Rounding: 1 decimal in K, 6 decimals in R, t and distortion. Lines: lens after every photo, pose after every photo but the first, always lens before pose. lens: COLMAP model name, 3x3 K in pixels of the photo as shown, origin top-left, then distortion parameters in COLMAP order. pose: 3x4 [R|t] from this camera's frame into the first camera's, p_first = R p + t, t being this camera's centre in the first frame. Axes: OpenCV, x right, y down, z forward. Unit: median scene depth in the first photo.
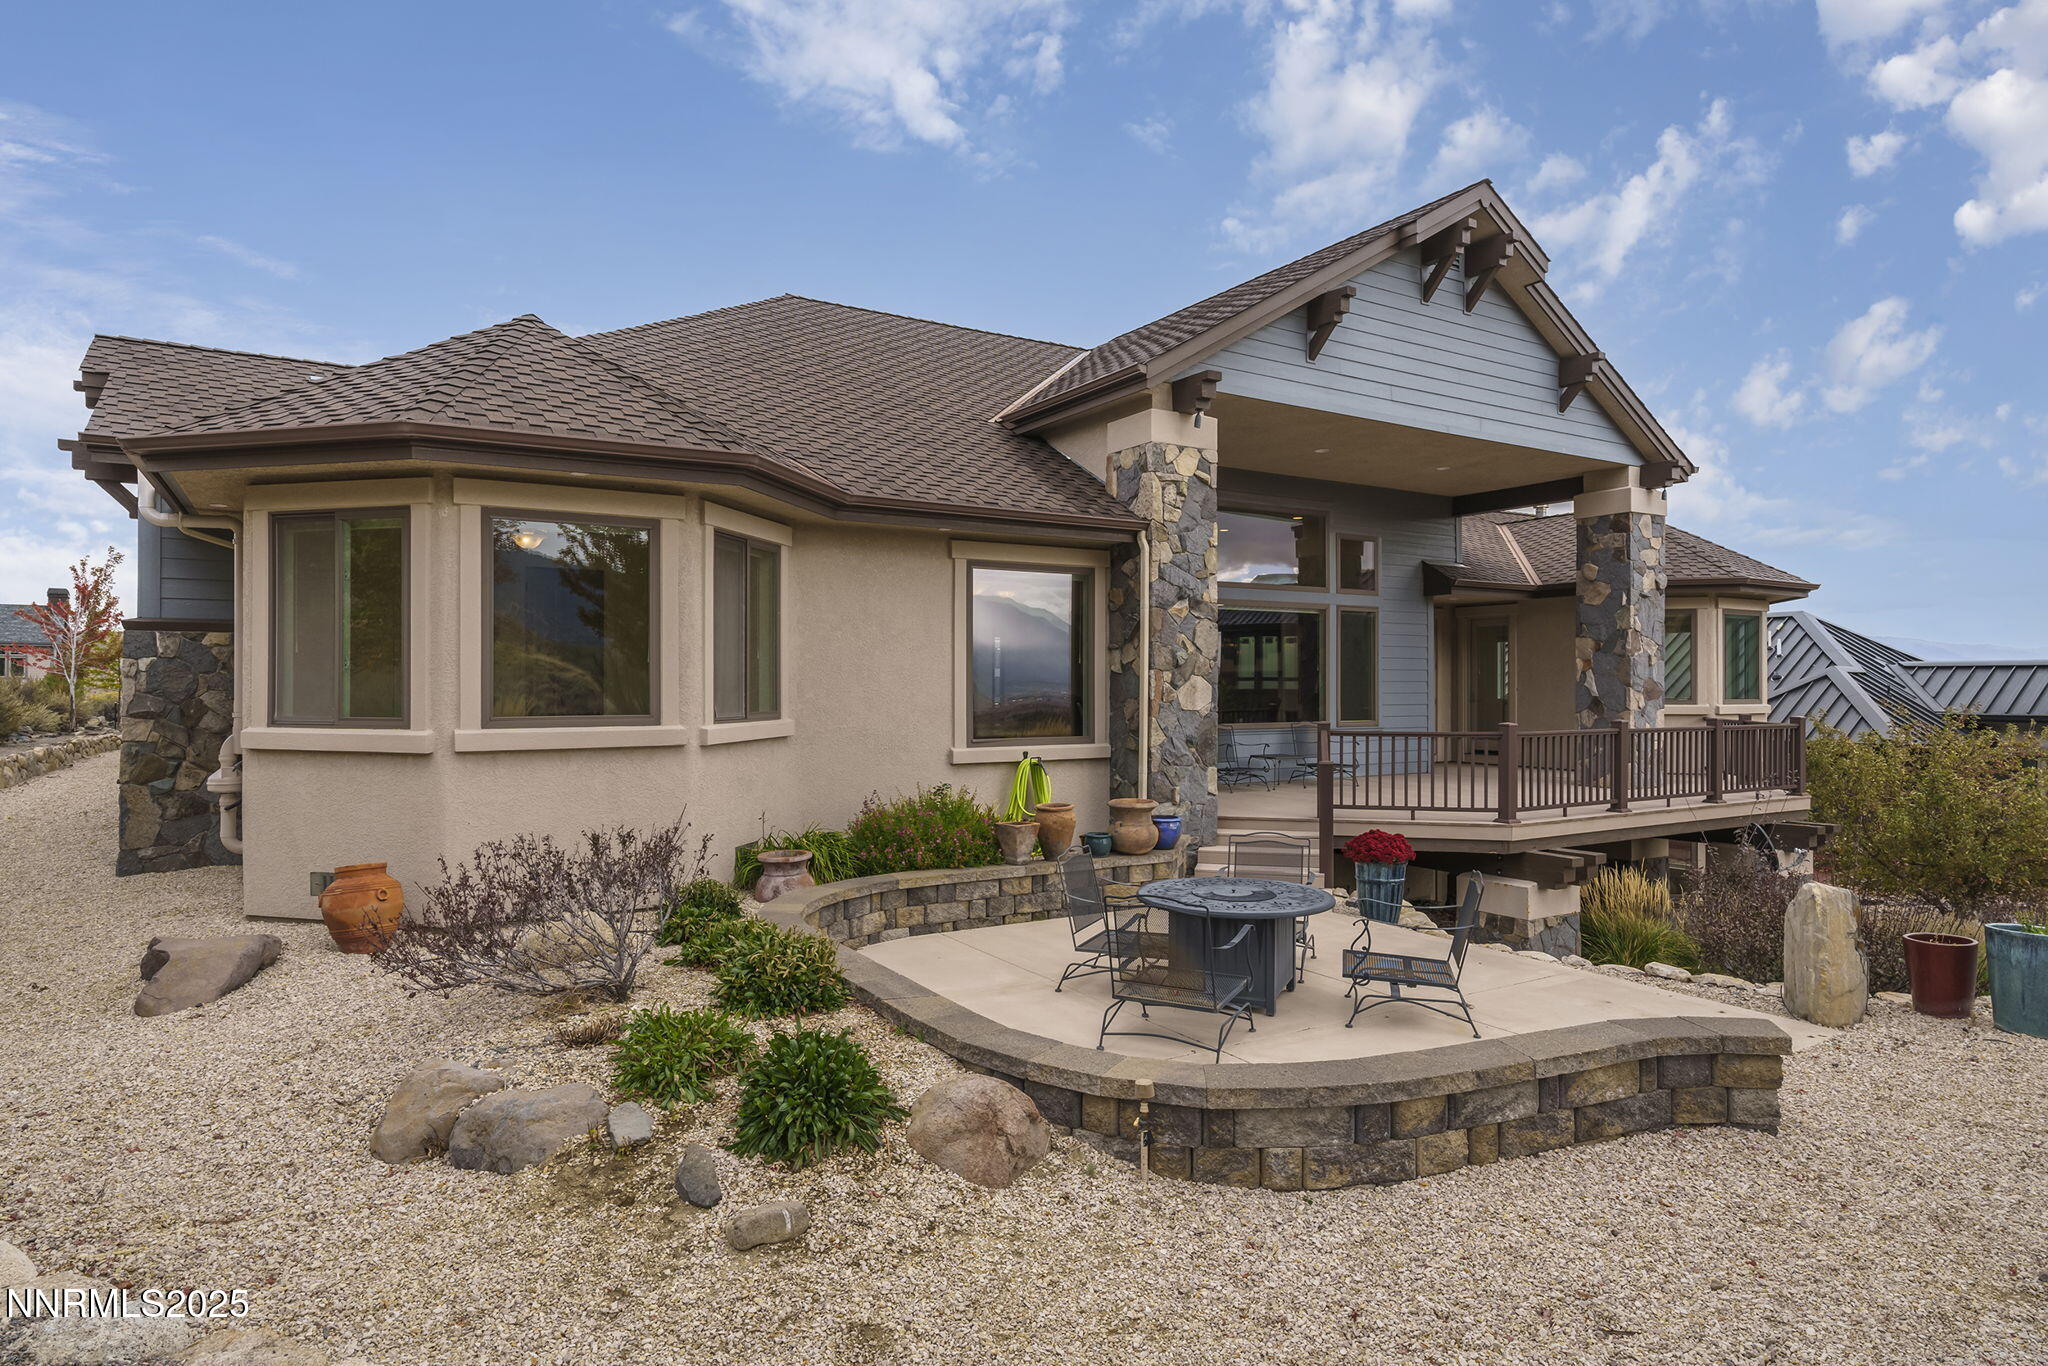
lens RADIAL K [[1167.7, 0, 1006.4], [0, 1167.7, 696.0], [0, 0, 1]] dist [-0.001083, -0.002376]
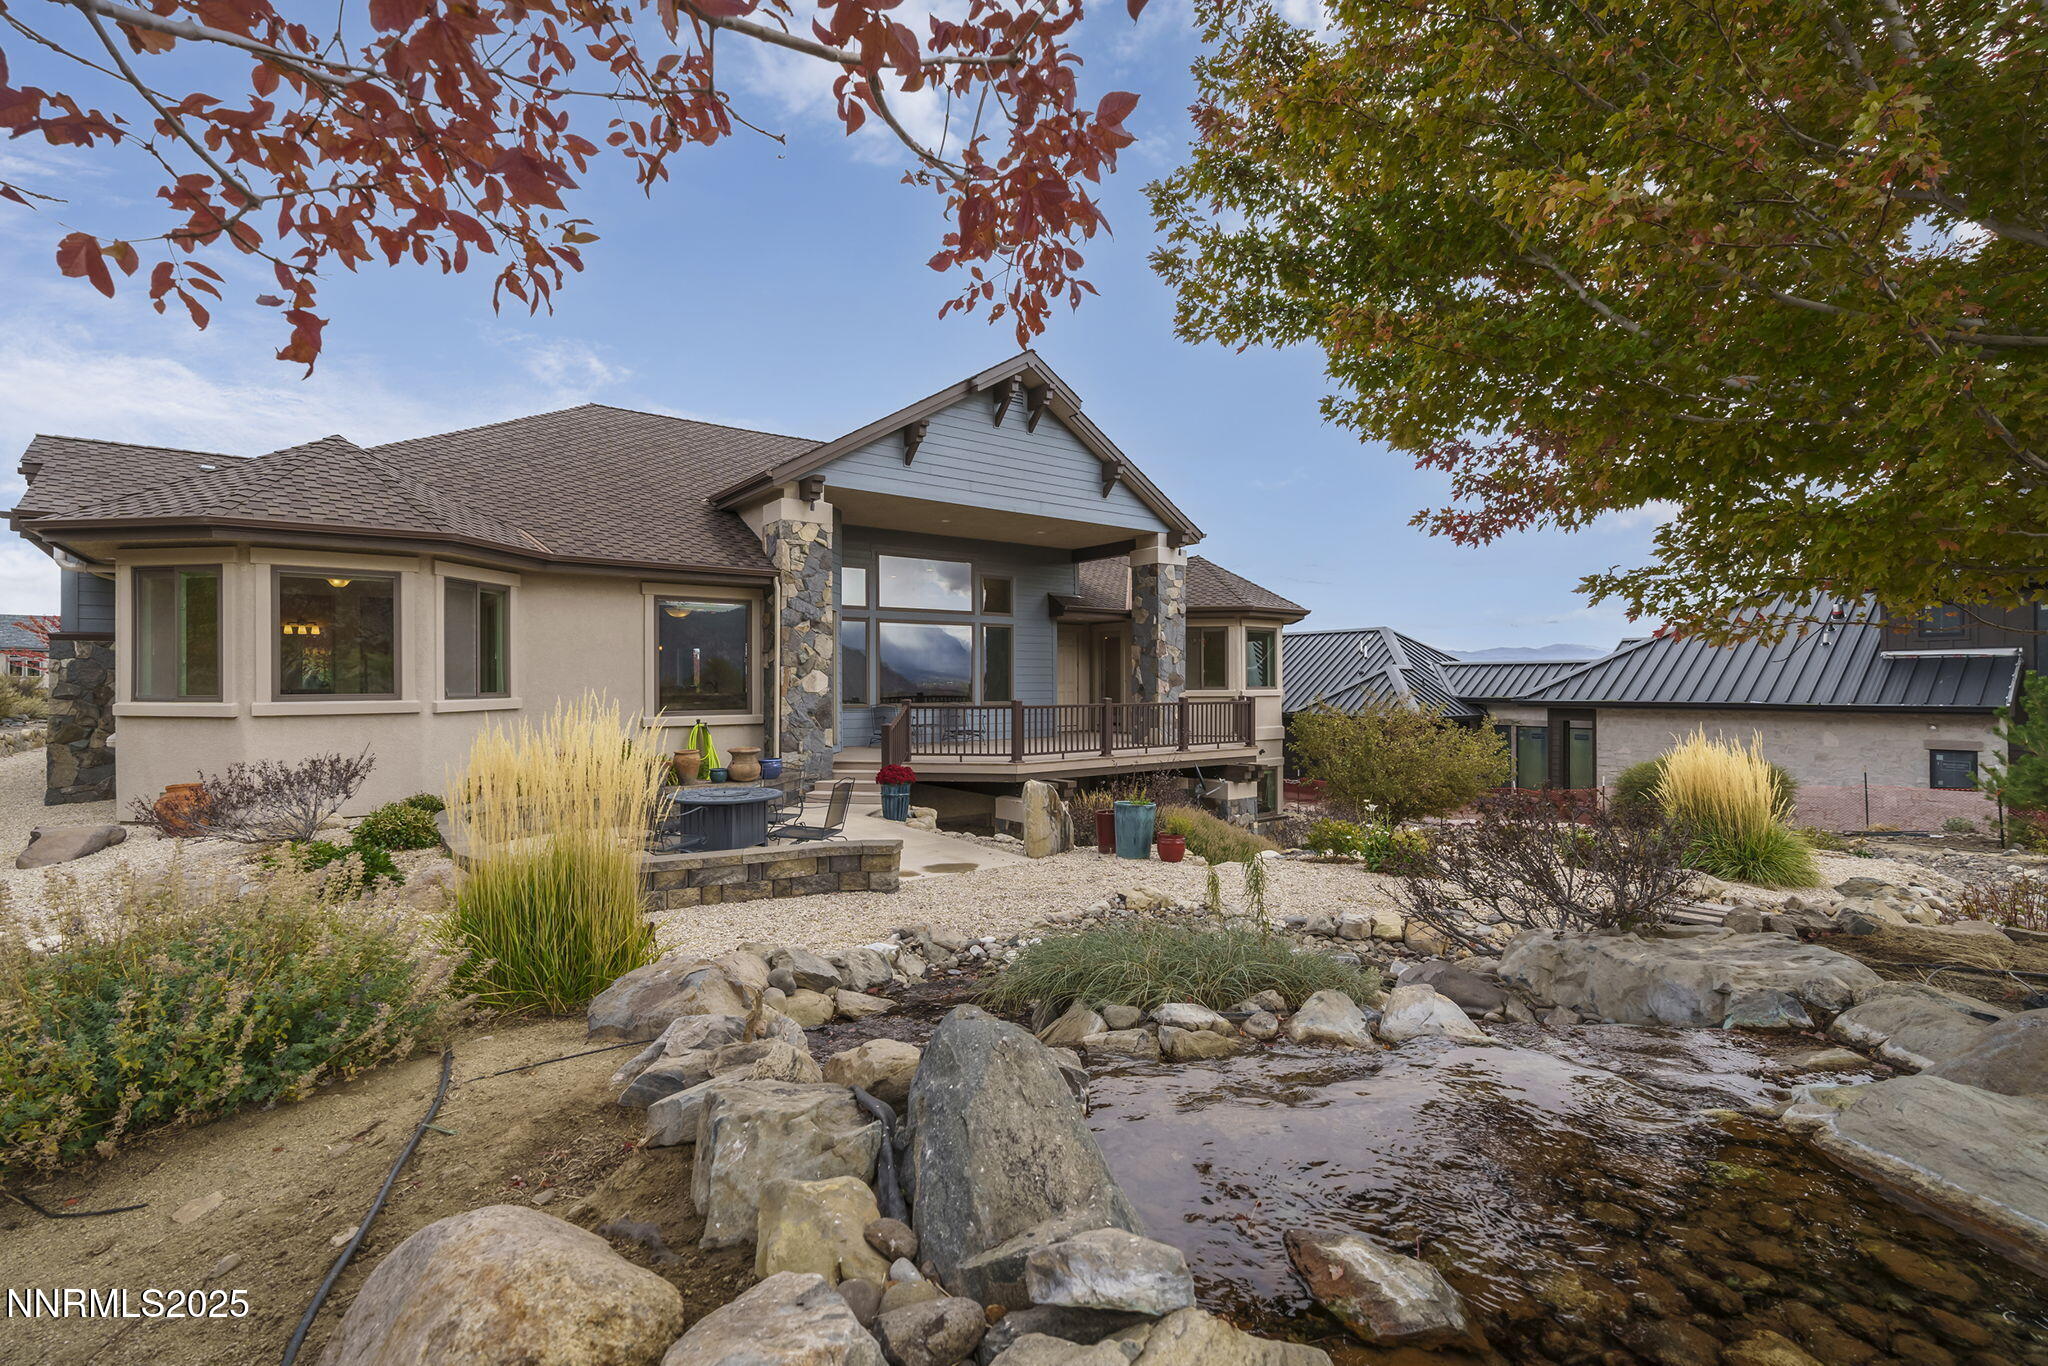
lens RADIAL K [[937.4, 0, 1011.9], [0, 937.4, 689.5], [0, 0, 1]] dist [-0.001631, 0.000887]
pose [[0.995172, -0.003325, 0.098087, 0.300534], [0.003454, 0.999993, -0.001140, 0.010736], [-0.098083, 0.001473, 0.995177, -0.266482]]
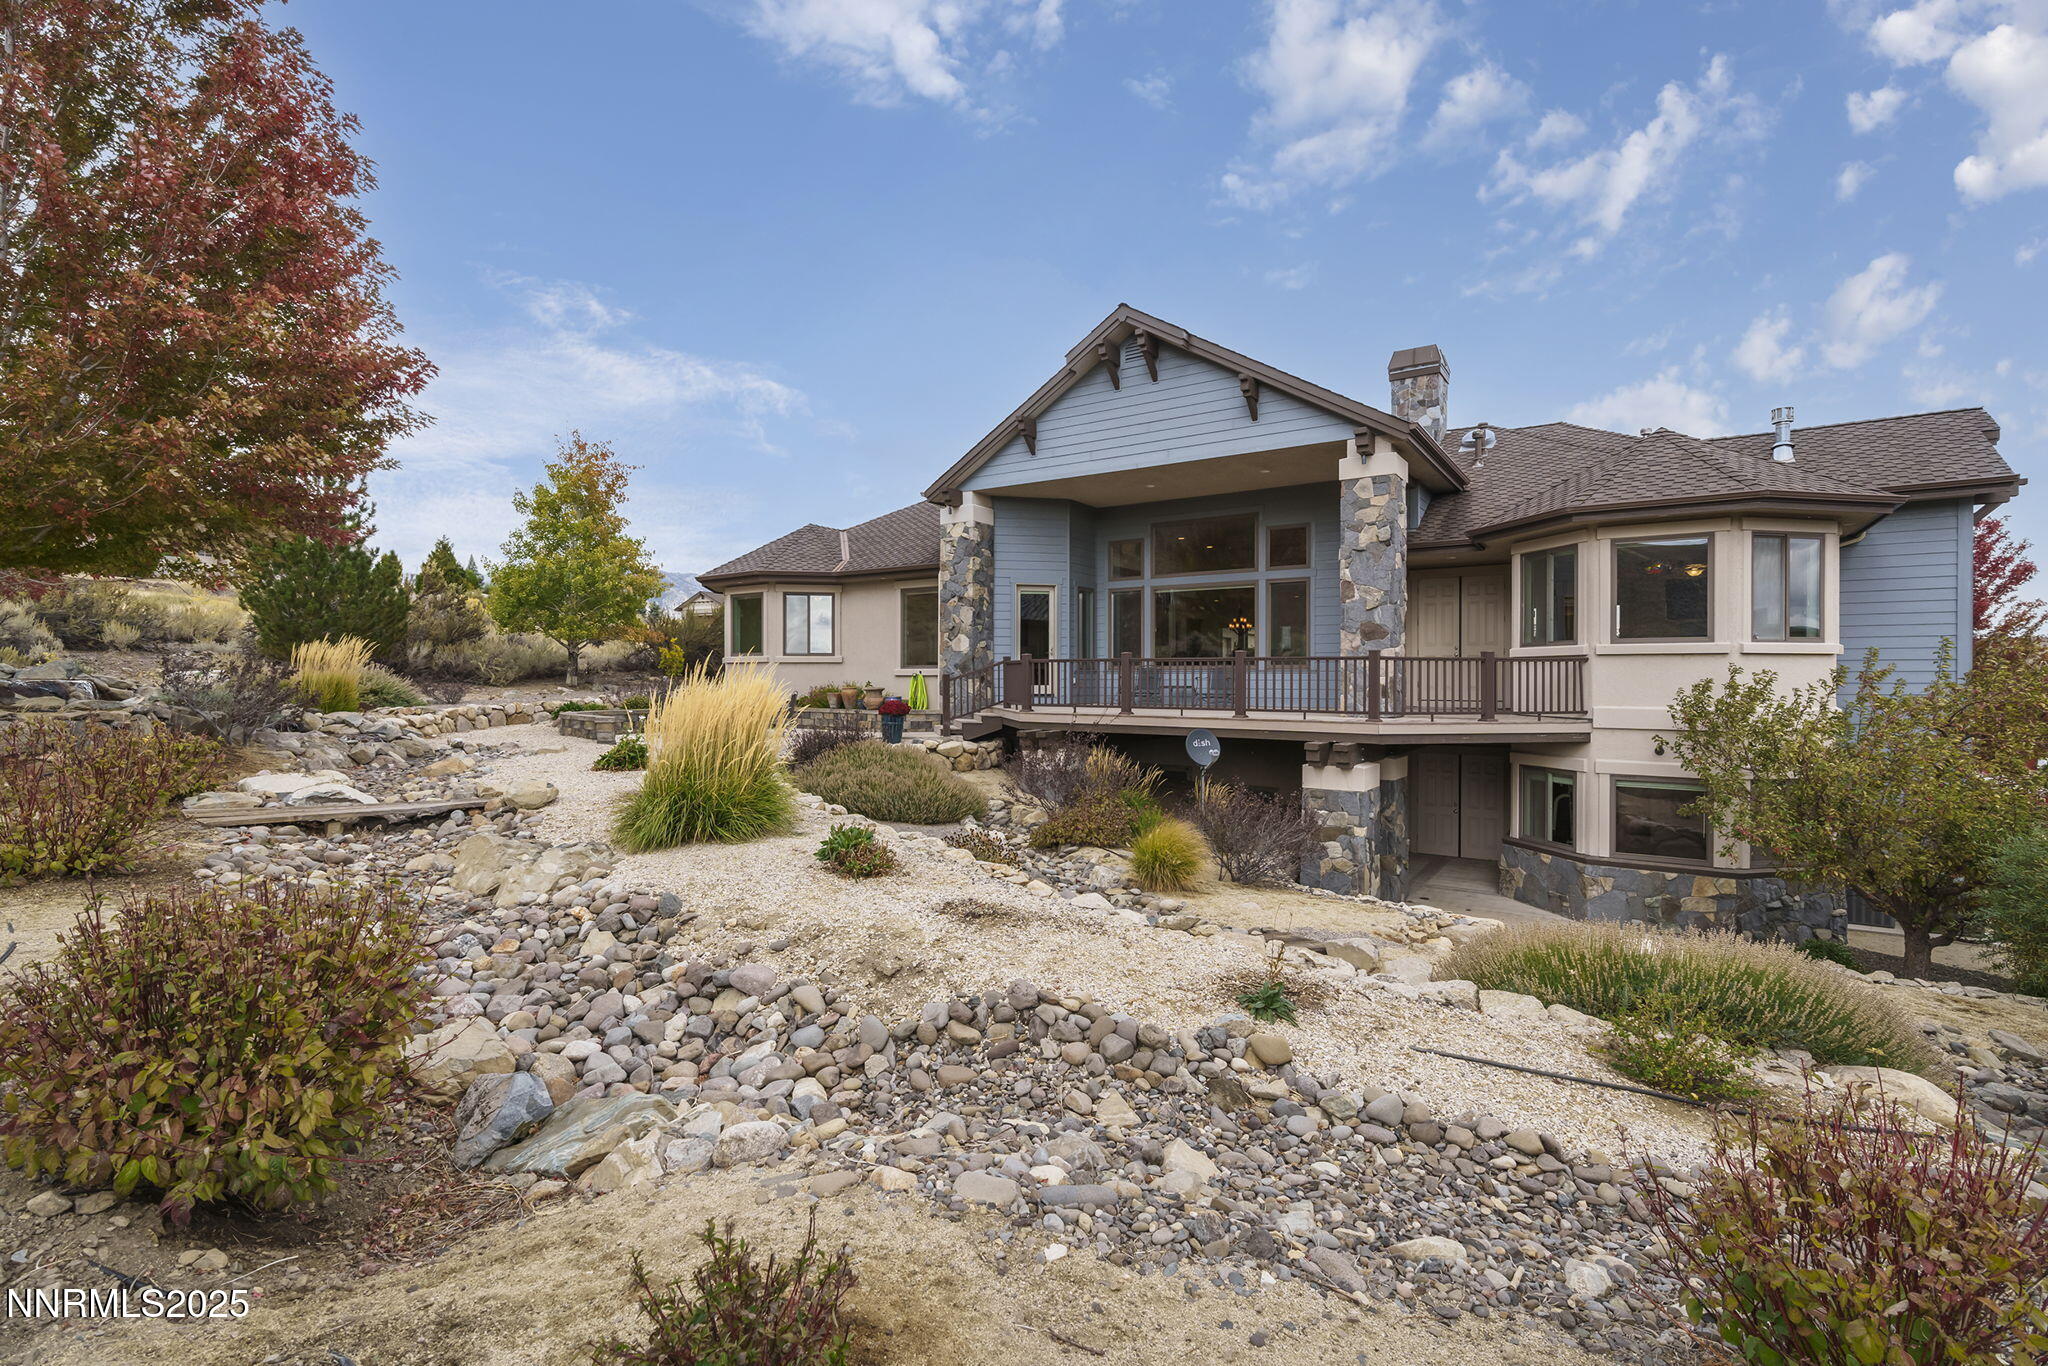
lens RADIAL K [[937.4, 0, 1012.5], [0, 937.4, 675.2], [0, 0, 1]] dist [-0.001631, 0.000887]
pose [[0.408387, 0.009859, -0.912756, 1.693365], [0.004619, 0.999907, 0.012867, 0.032939], [0.912797, -0.009470, 0.408303, 0.416534]]
